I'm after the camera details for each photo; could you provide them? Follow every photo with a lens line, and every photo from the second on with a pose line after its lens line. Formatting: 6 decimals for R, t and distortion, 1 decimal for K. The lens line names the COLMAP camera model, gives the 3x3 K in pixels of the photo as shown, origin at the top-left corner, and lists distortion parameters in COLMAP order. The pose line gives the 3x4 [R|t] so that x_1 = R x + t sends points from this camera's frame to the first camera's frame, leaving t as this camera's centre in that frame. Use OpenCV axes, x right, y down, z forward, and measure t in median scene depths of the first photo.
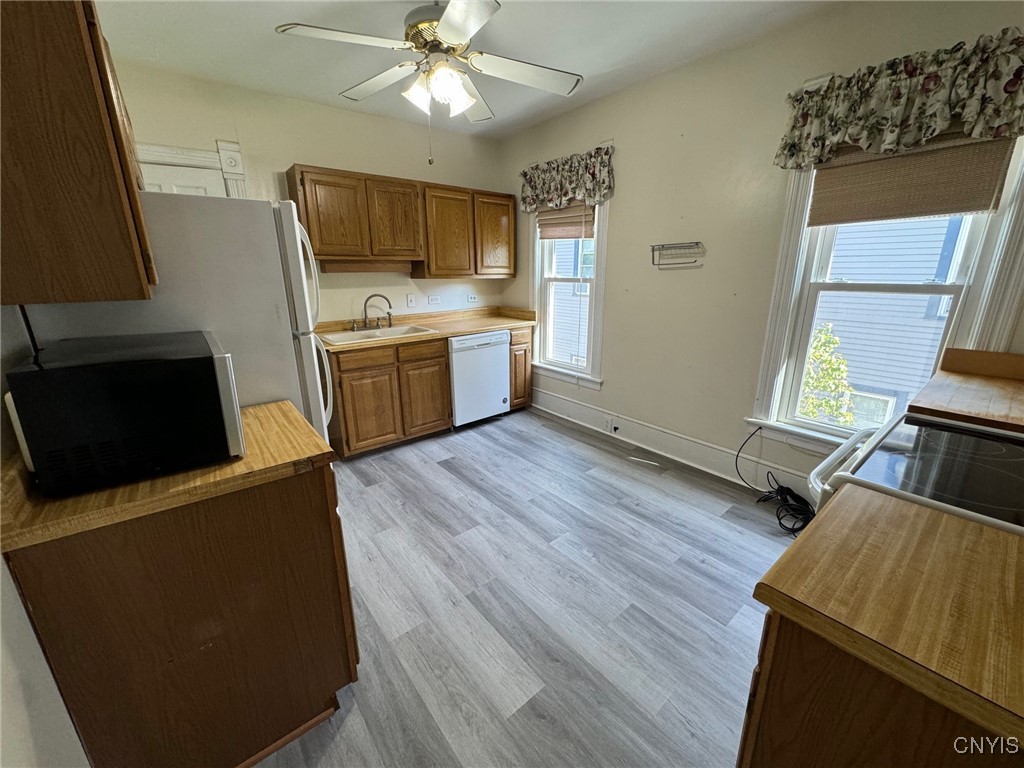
lens RADIAL K [[407.8, 0, 511.2], [0, 407.8, 382.5], [0, 0, 1]] dist [0.001675, 0.000176]
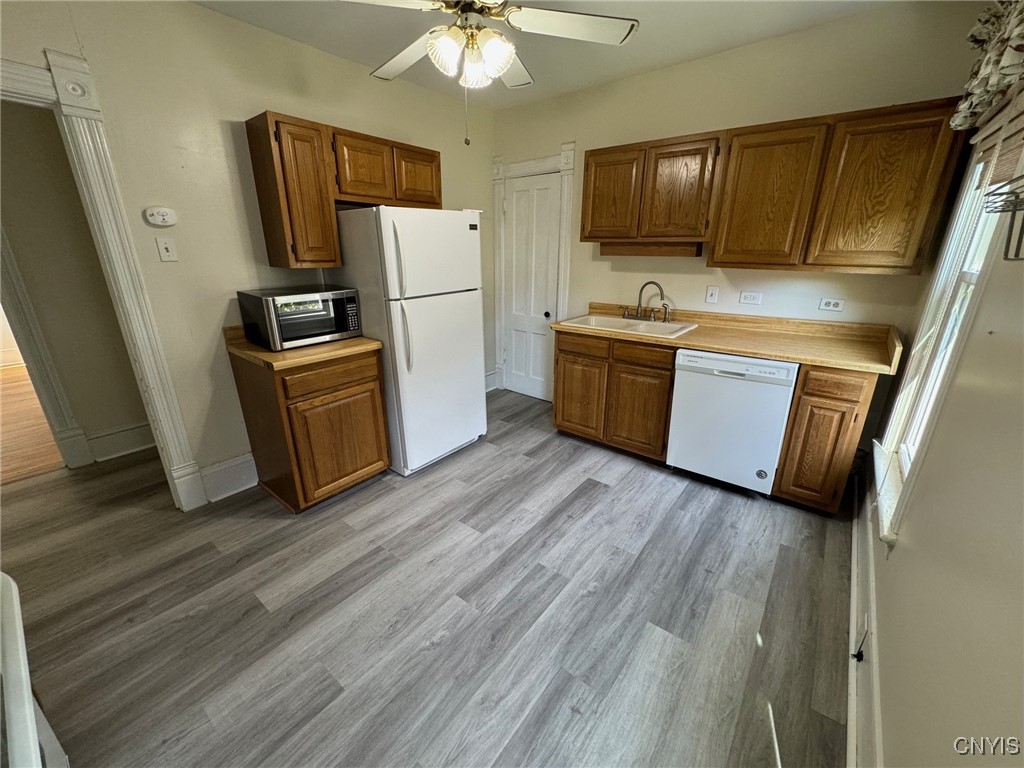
lens RADIAL K [[407.8, 0, 511.3], [0, 407.8, 383.4], [0, 0, 1]] dist [0.001675, 0.000176]
pose [[0.221091, 0.319017, -0.921600, 0.509238], [-0.265372, 0.929008, 0.257919, -0.169767], [0.938454, 0.187543, 0.290053, 0.538311]]
